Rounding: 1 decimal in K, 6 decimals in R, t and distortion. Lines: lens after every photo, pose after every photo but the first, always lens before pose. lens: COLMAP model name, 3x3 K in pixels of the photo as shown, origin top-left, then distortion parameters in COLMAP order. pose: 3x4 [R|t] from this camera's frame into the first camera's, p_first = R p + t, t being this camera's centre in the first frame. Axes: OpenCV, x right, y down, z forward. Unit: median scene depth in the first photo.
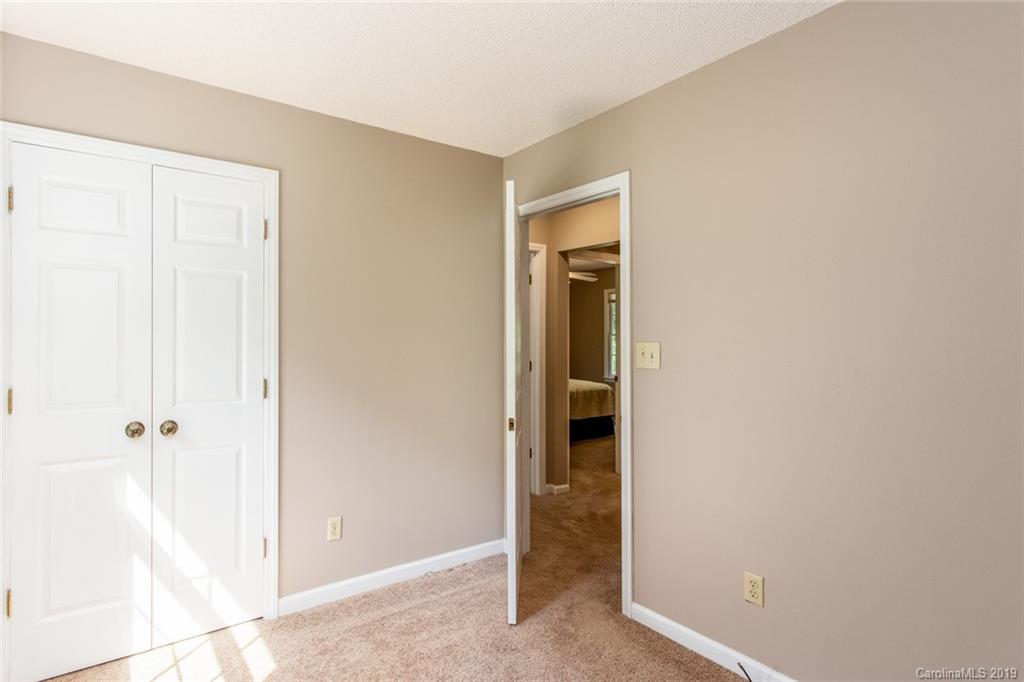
lens RADIAL K [[500.0, 0, 511.0], [0, 500.0, 335.9], [0, 0, 1]] dist [0.001477, 0.000458]
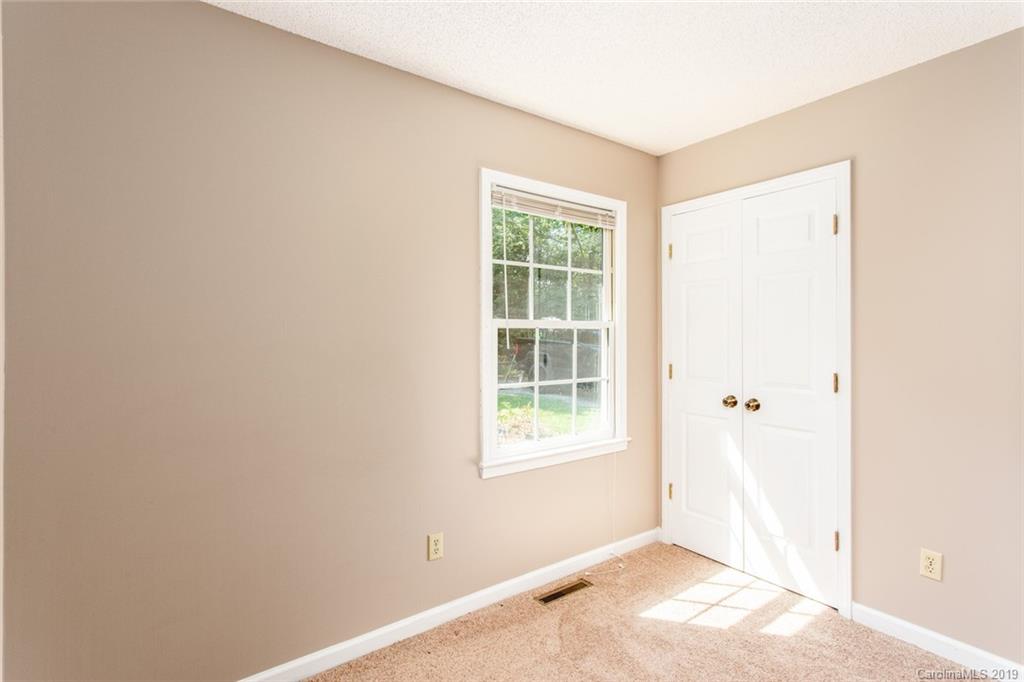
lens RADIAL K [[500.0, 0, 511.0], [0, 500.0, 335.9], [0, 0, 1]] dist [0.001477, 0.000458]
pose [[0.001010, -0.001894, -0.999998, 0.559325], [0.014436, 0.999894, -0.001880, 0.003837], [0.999895, -0.014434, 0.001037, 0.380859]]
